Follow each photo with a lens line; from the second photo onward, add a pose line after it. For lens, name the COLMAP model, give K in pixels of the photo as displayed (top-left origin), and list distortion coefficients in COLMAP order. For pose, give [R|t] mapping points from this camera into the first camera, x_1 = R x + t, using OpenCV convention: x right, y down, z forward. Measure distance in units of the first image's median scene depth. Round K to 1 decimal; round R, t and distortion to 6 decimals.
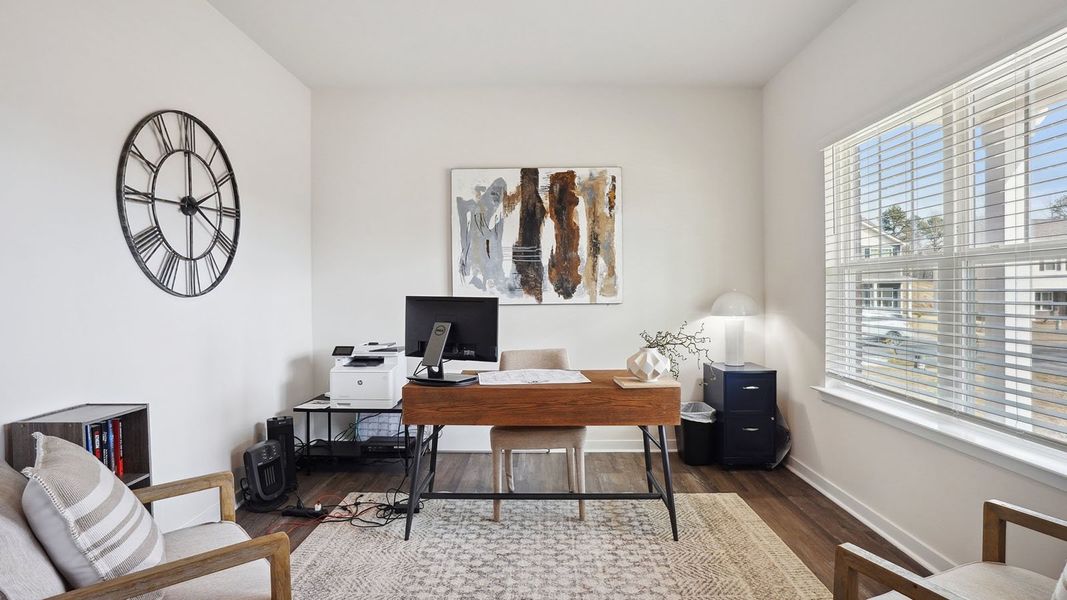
lens RADIAL K [[566.3, 0, 529.7], [0, 566.3, 302.5], [0, 0, 1]] dist [-0.071865, 0.051244]
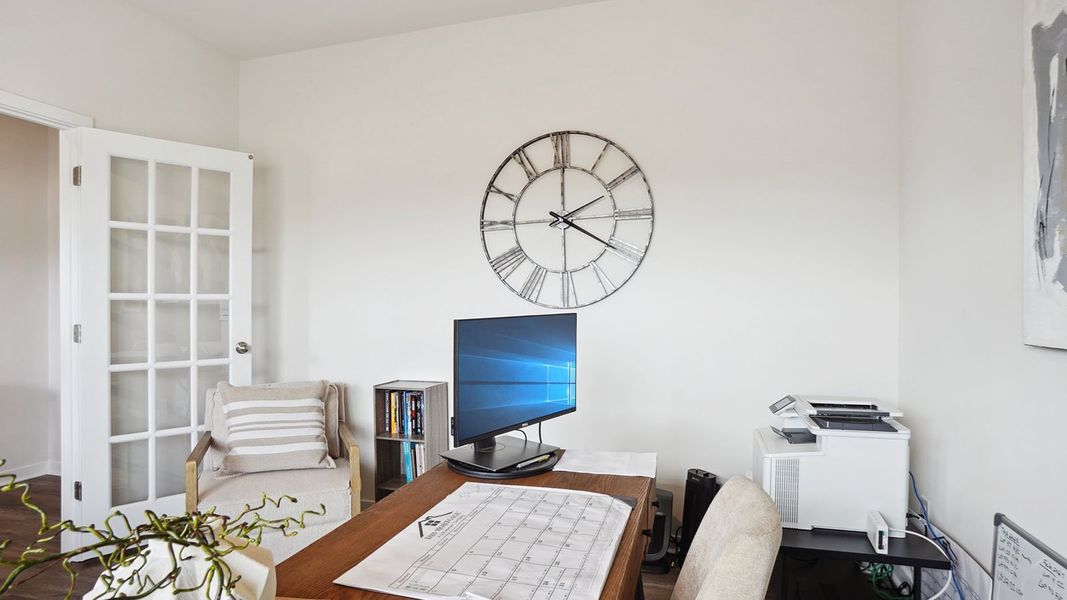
lens RADIAL K [[566.3, 0, 529.7], [0, 566.3, 302.5], [0, 0, 1]] dist [-0.071865, 0.051244]
pose [[-0.276985, 0.009386, -0.960828, 0.446441], [-0.013957, 0.999807, 0.013791, -0.037312], [0.960773, 0.017230, -0.276801, 1.325182]]
